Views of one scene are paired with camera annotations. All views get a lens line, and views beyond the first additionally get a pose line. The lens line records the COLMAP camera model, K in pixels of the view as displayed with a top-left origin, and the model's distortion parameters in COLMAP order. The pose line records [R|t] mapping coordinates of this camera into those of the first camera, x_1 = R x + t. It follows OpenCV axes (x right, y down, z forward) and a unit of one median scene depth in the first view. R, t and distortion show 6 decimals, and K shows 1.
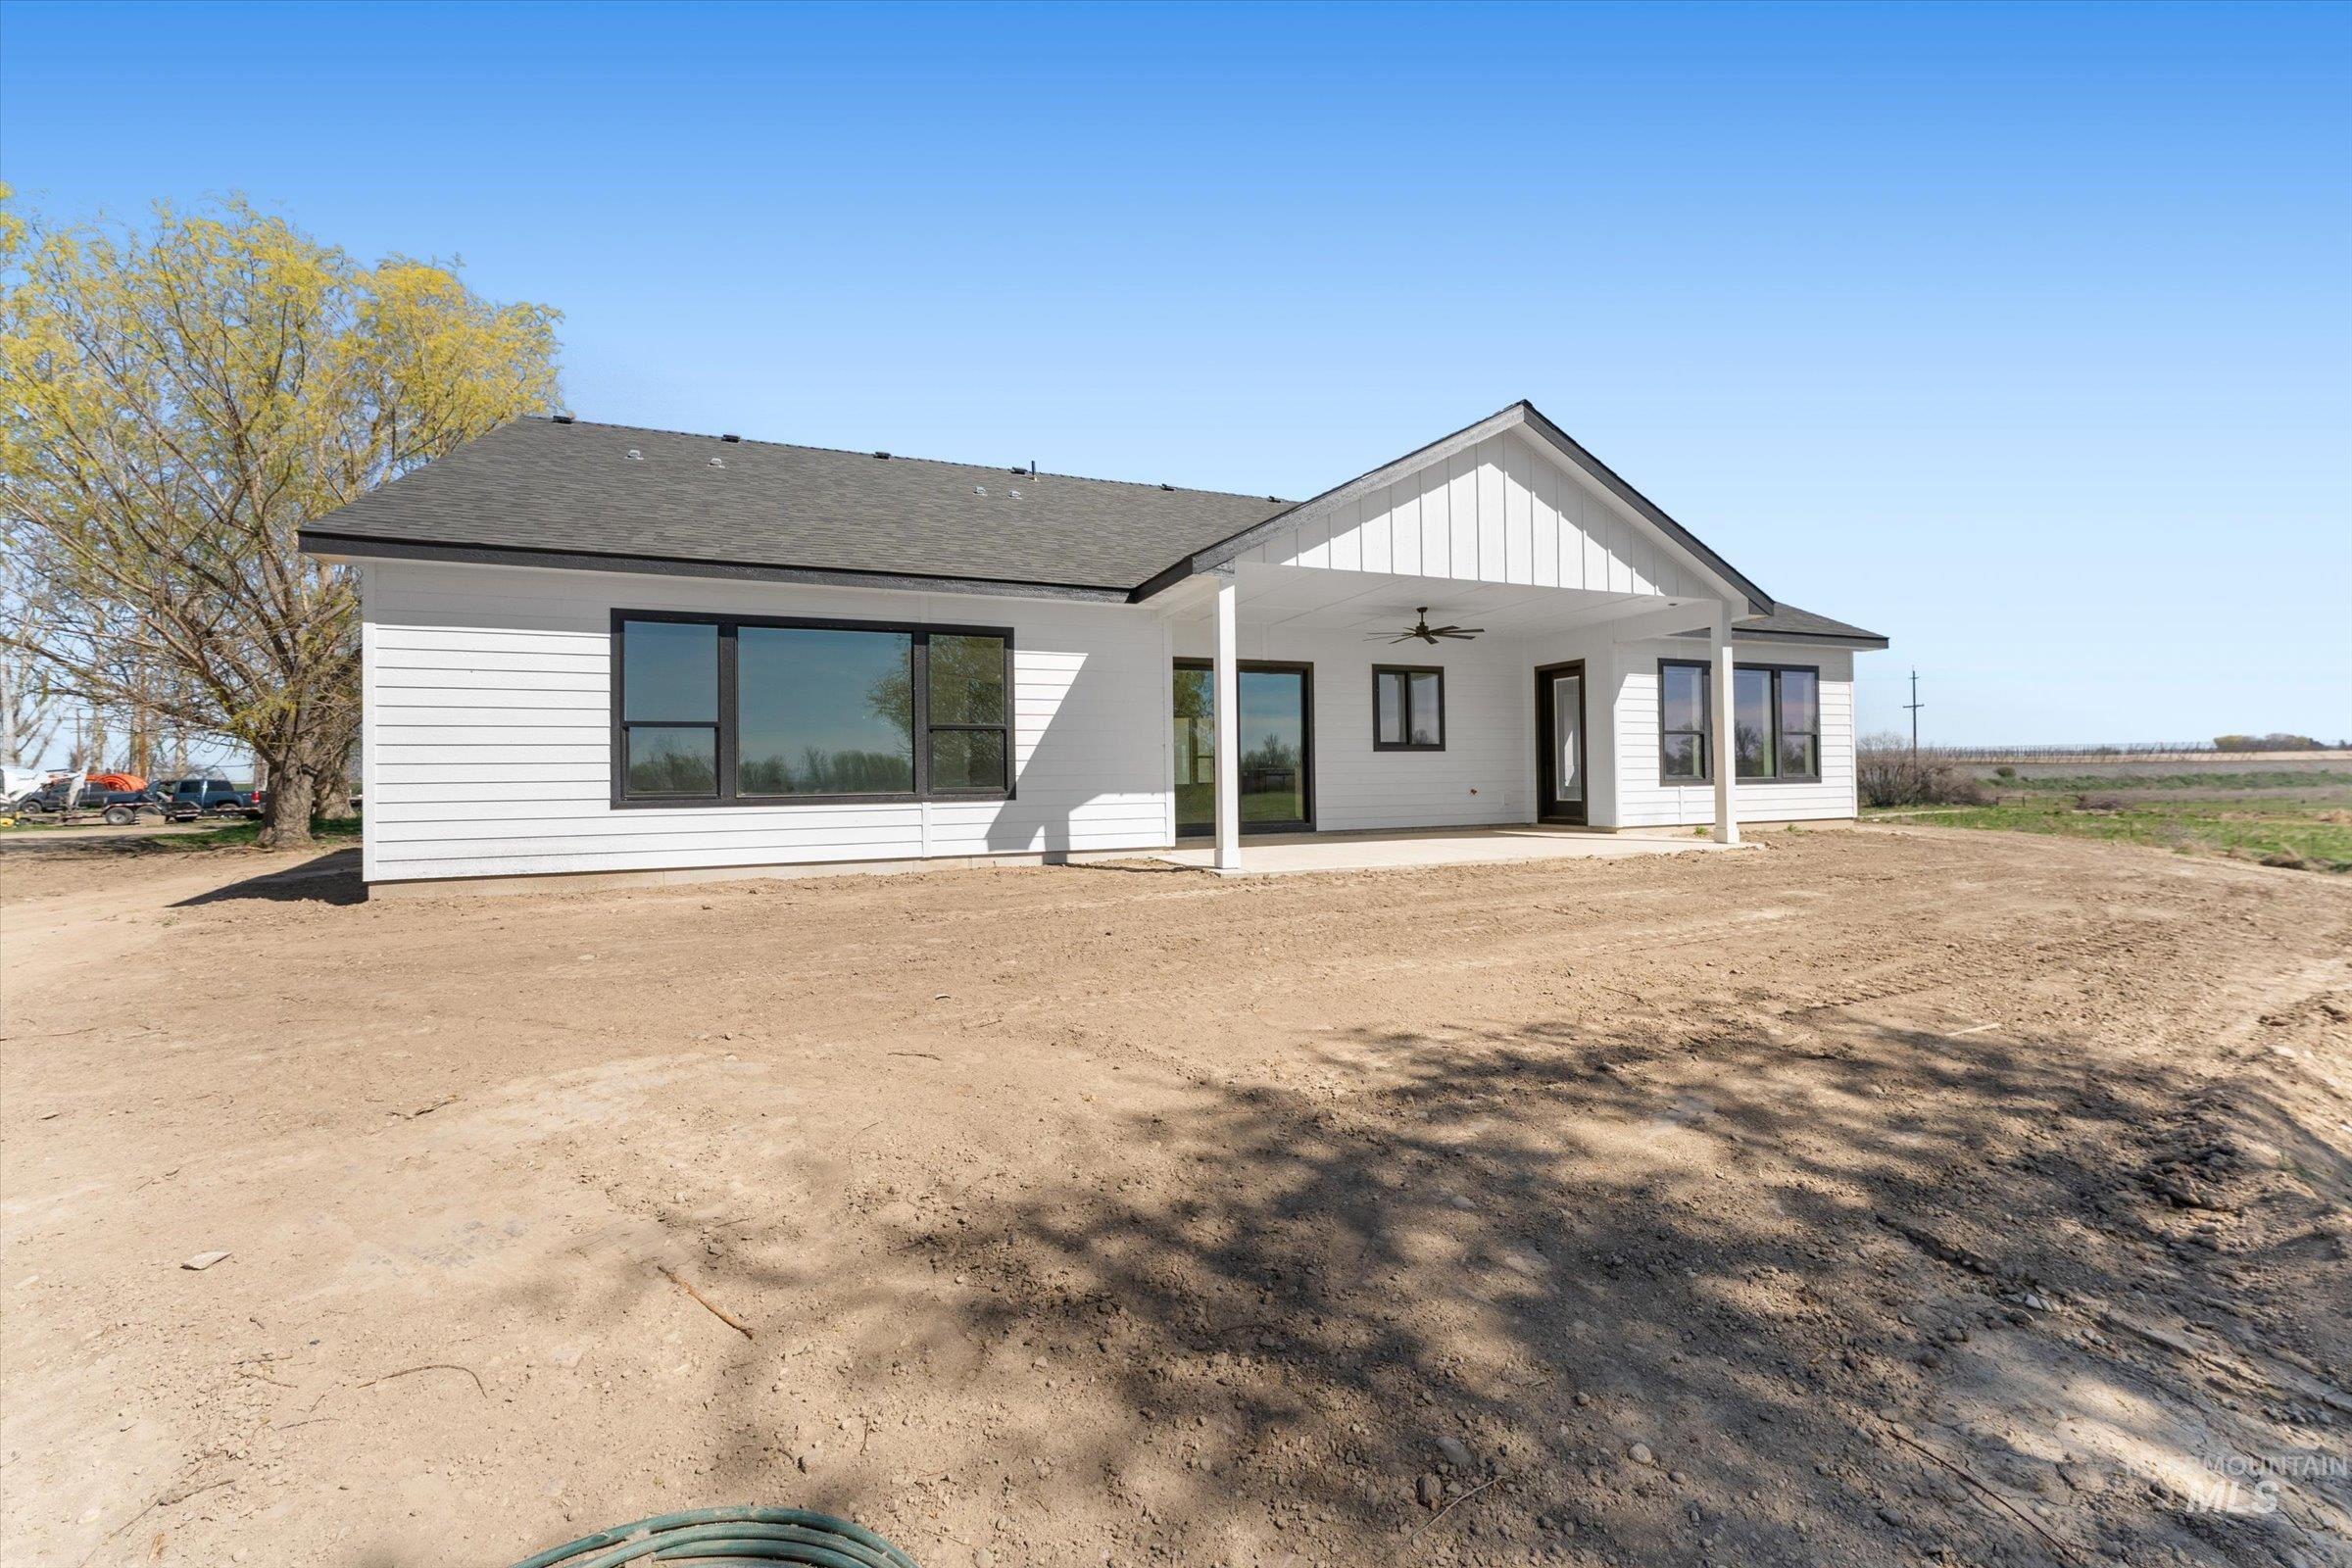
lens RADIAL K [[969.2, 0, 1182.4], [0, 969.2, 777.7], [0, 0, 1]] dist [0.000240, -0.001369]
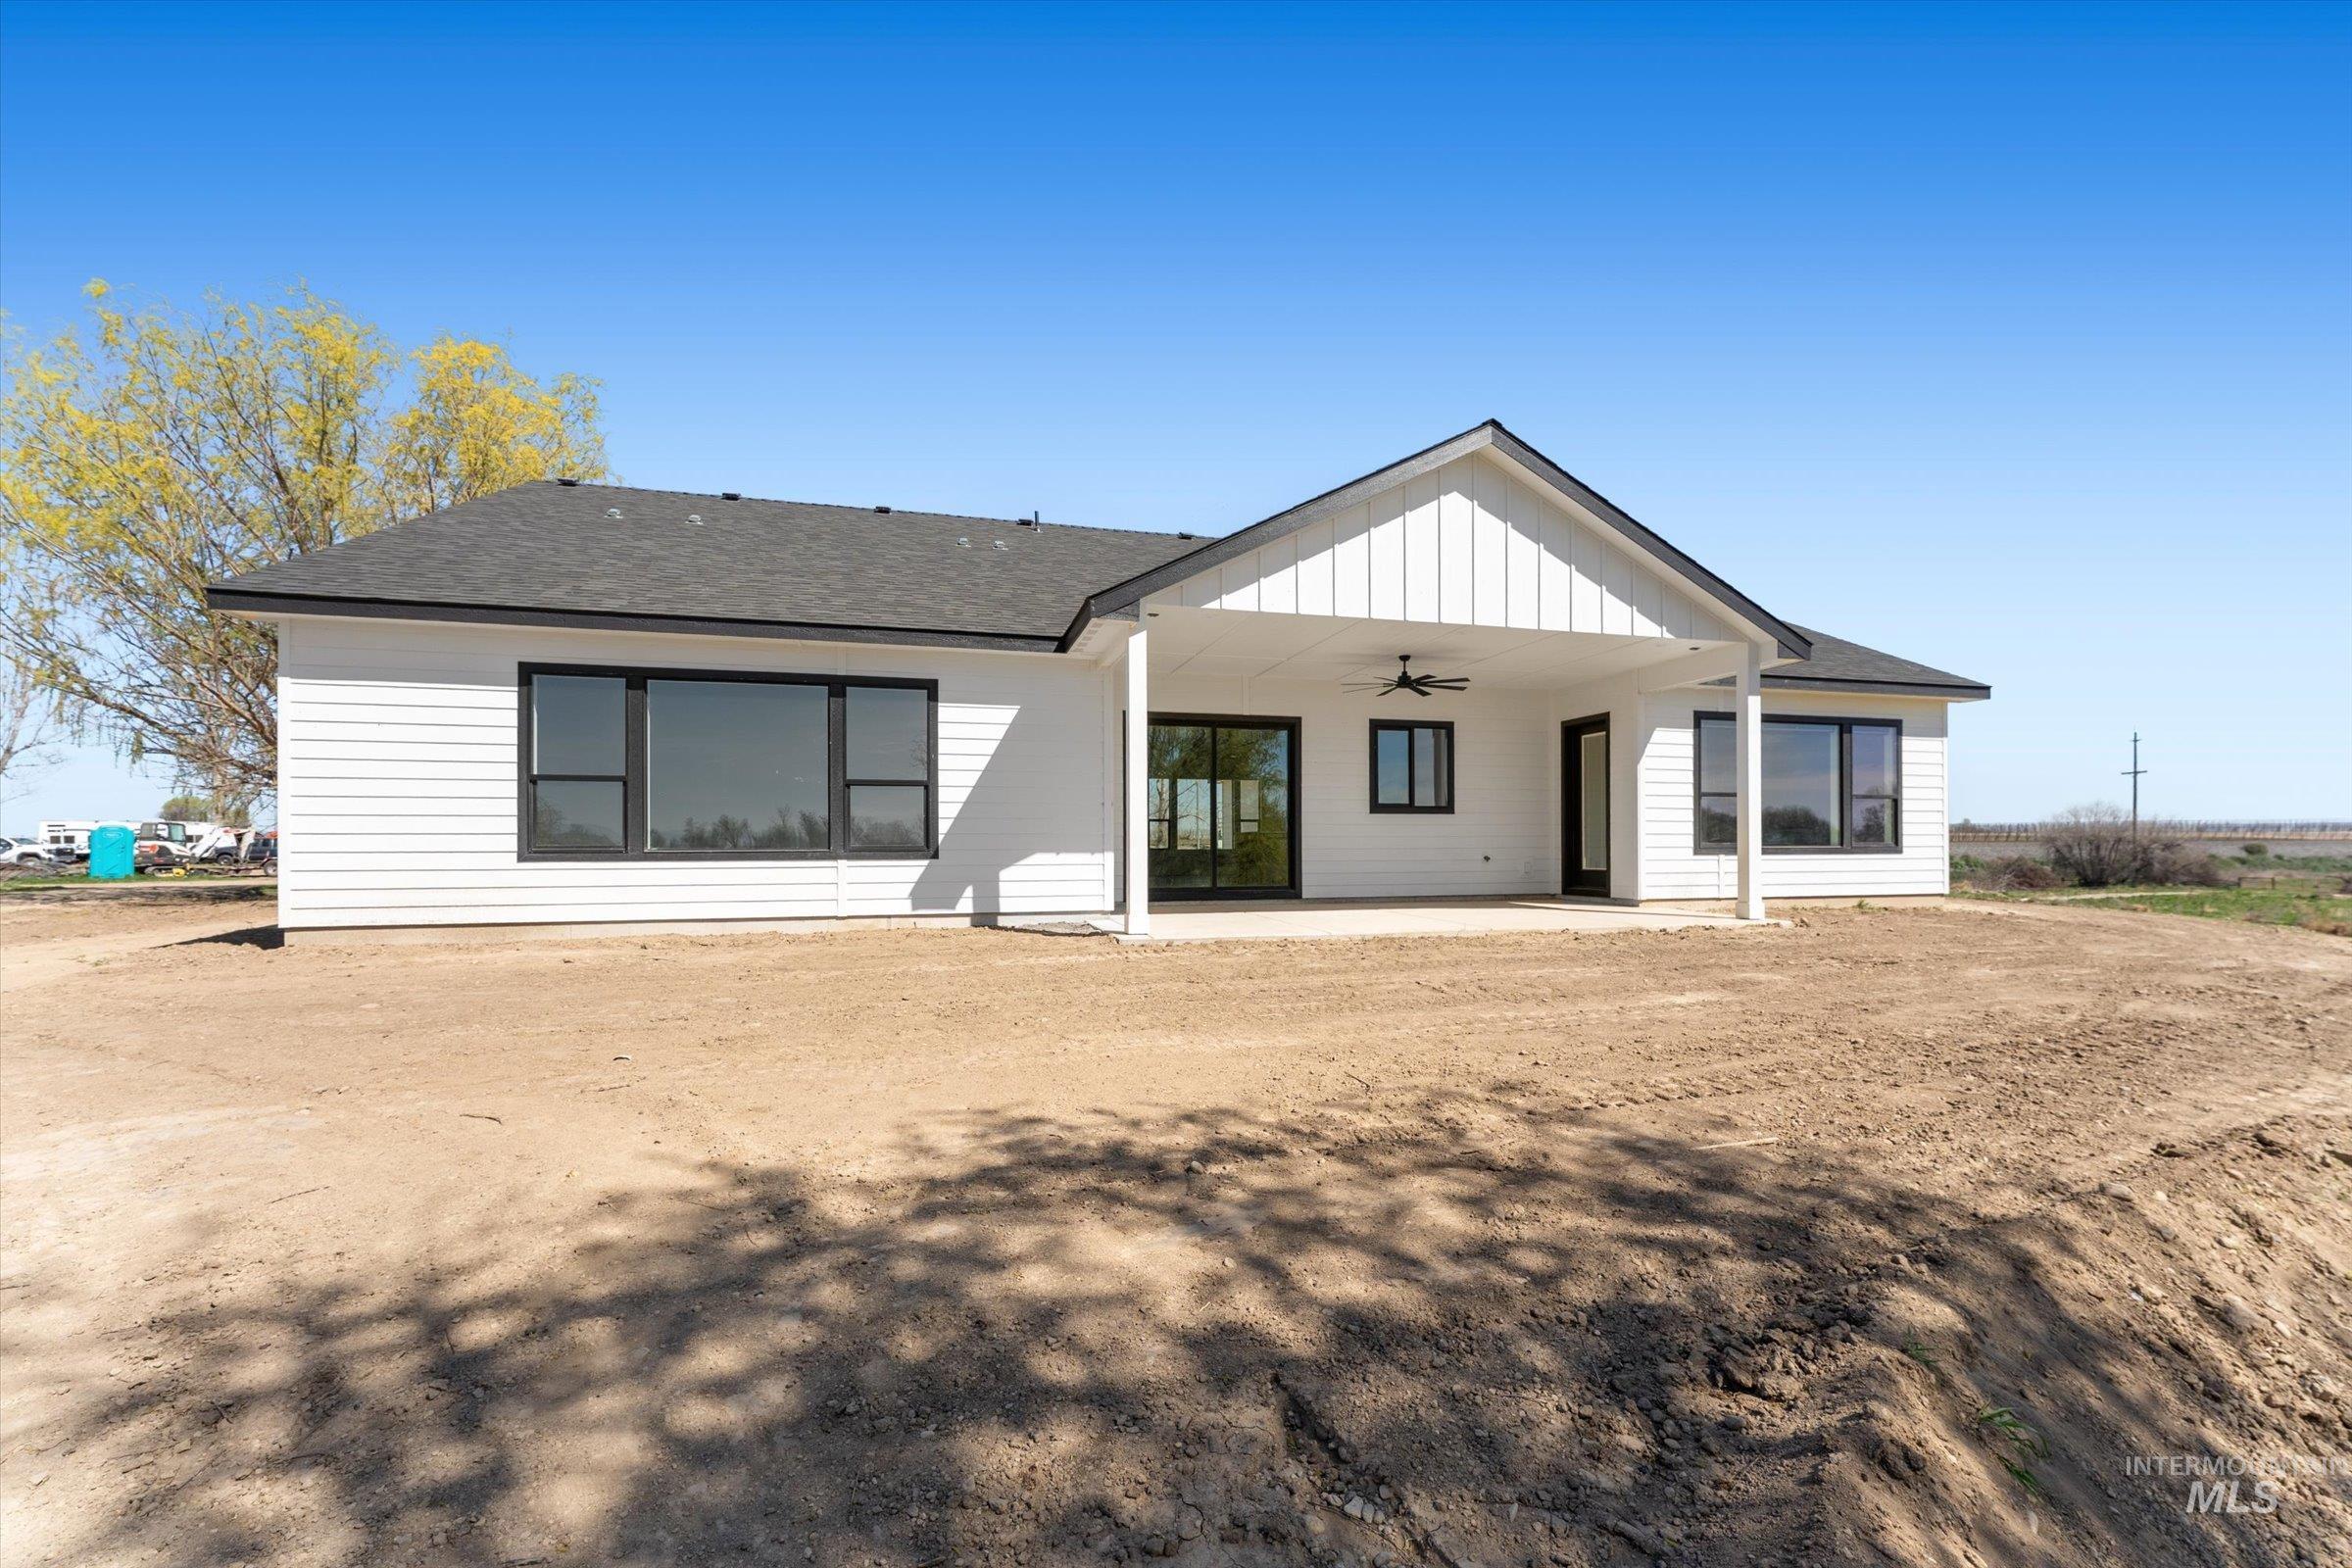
lens RADIAL K [[969.2, 0, 1326.1], [0, 969.2, 877.2], [0, 0, 1]] dist [0.000240, -0.001369]
pose [[0.993018, 0.013496, -0.117191, 0.320671], [-0.010328, 0.999566, 0.027600, 0.010332], [0.117512, -0.026197, 0.992726, 0.084485]]
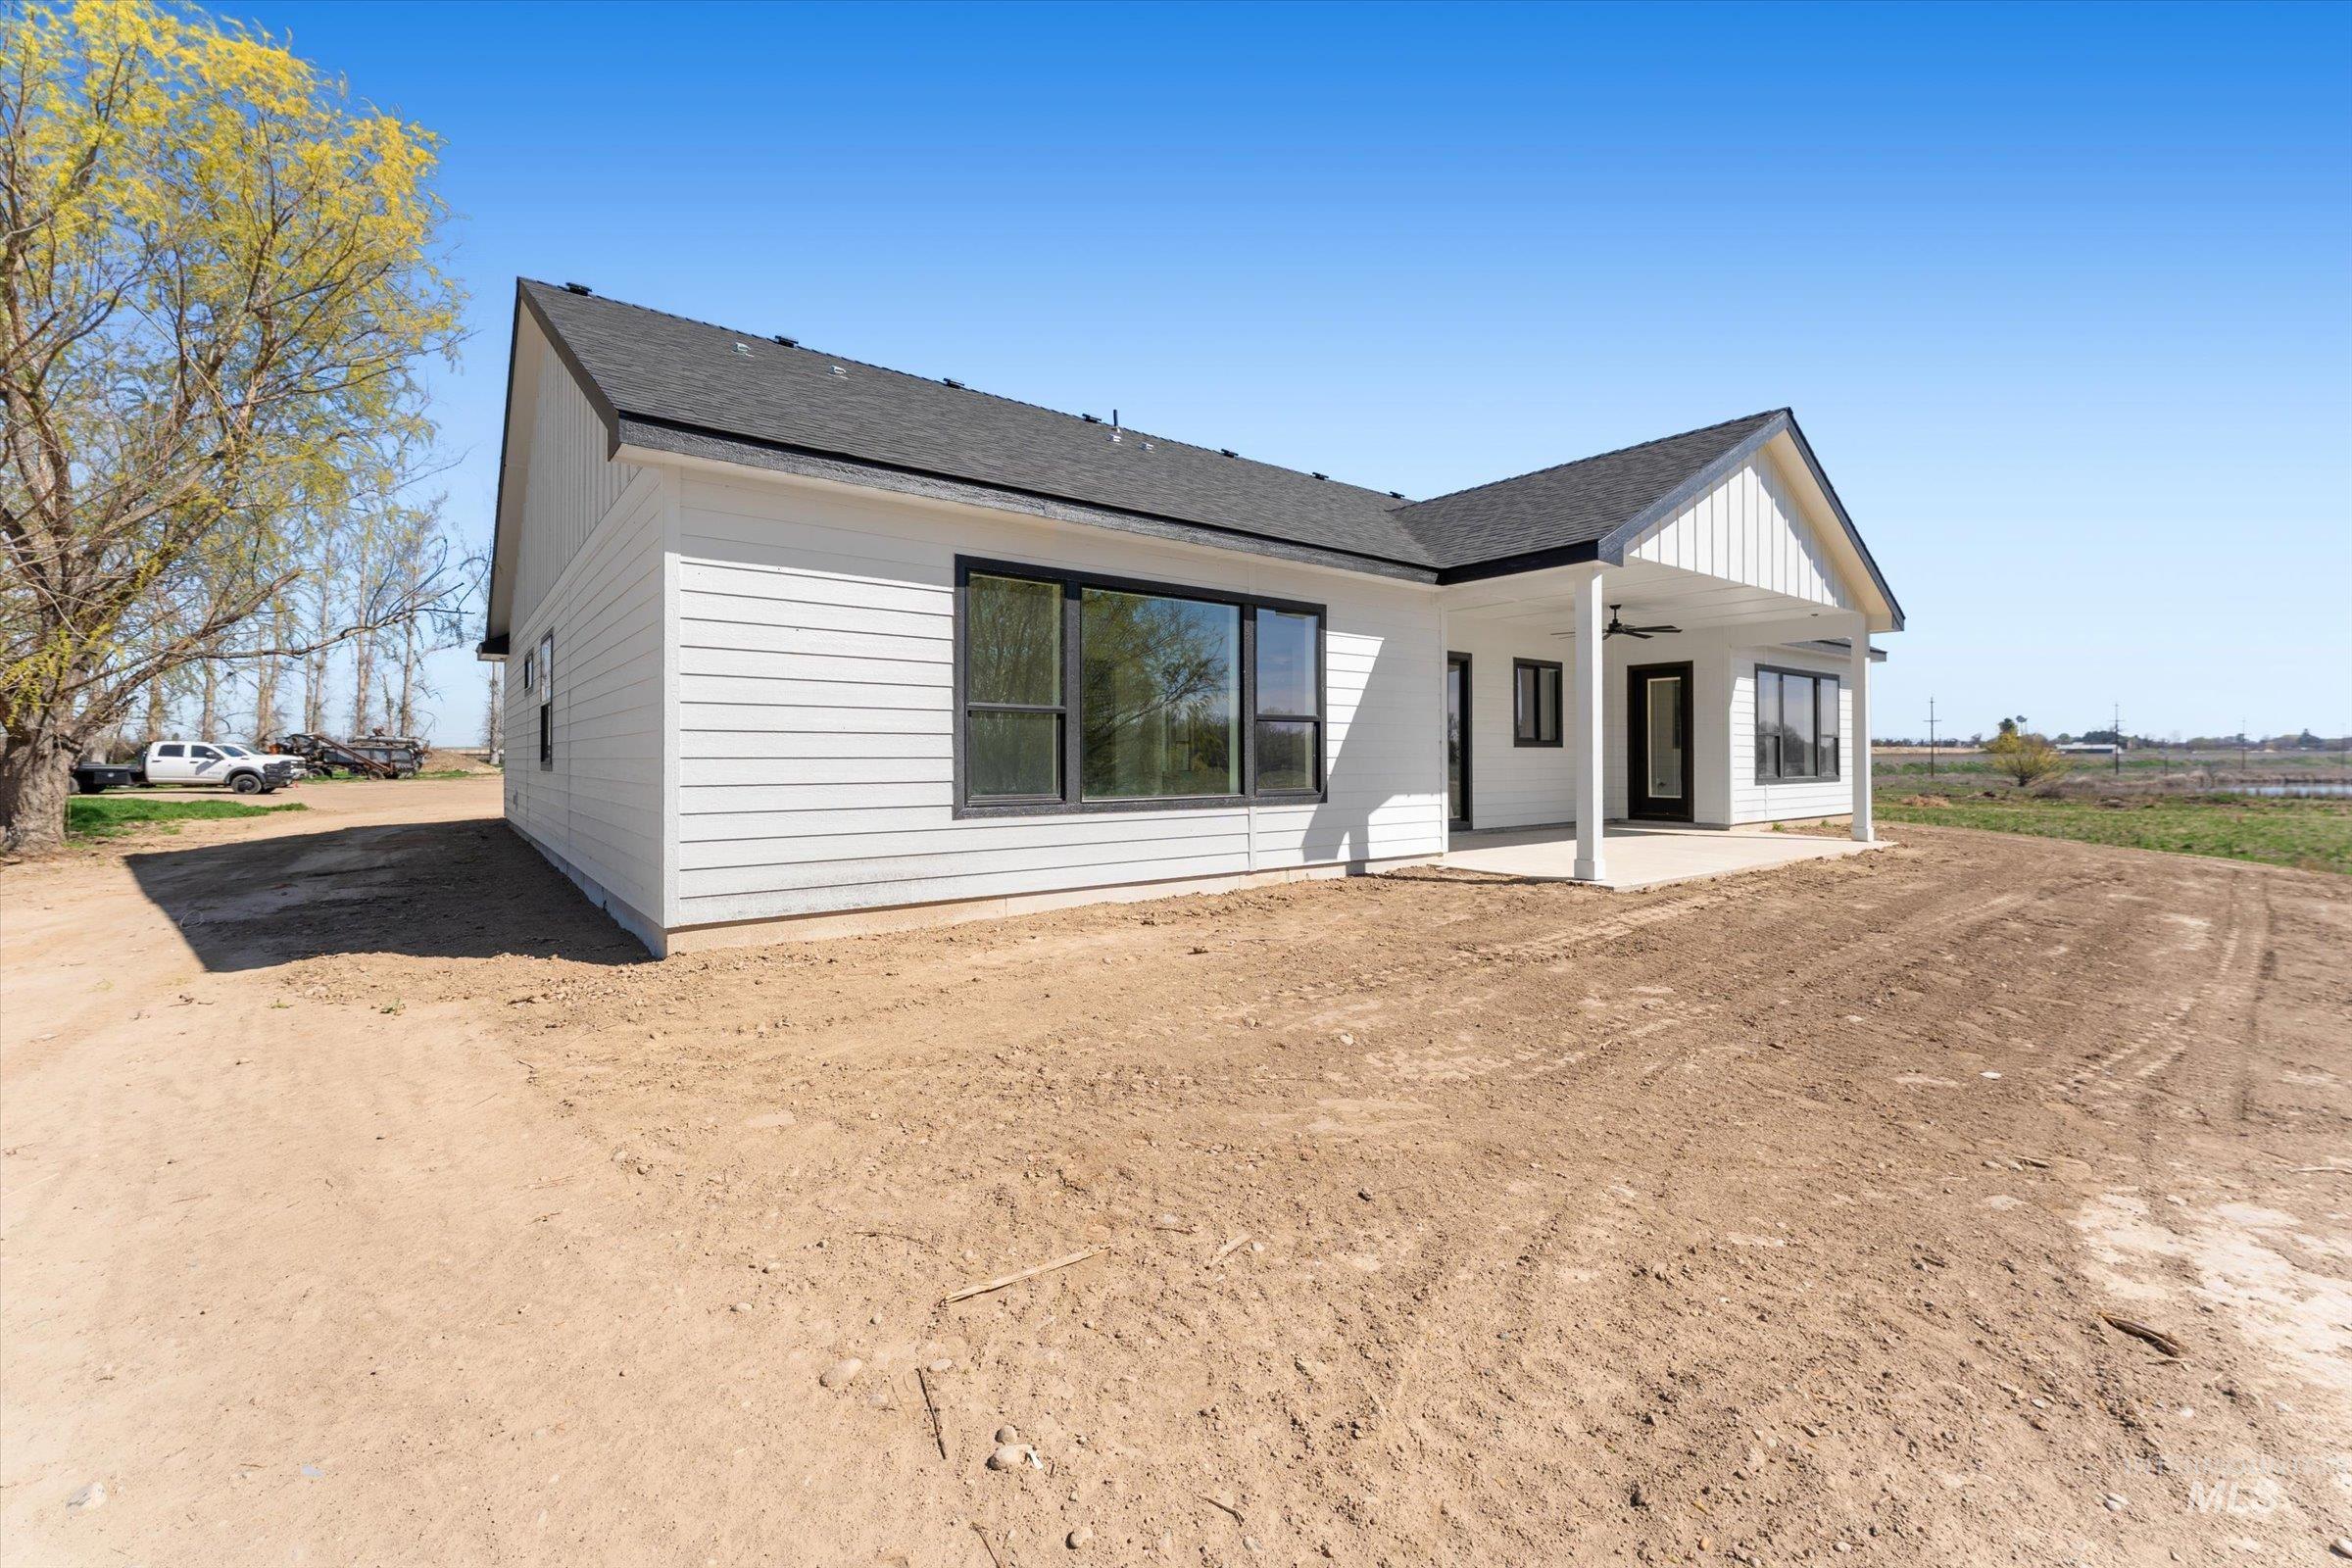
lens RADIAL K [[969.2, 0, 1080.6], [0, 969.2, 747.8], [0, 0, 1]] dist [0.000240, -0.001369]
pose [[0.965478, 0.015500, 0.260022, -0.606899], [-0.014294, 0.999877, -0.006527, -0.017399], [-0.260091, 0.002585, 0.965581, 0.212685]]
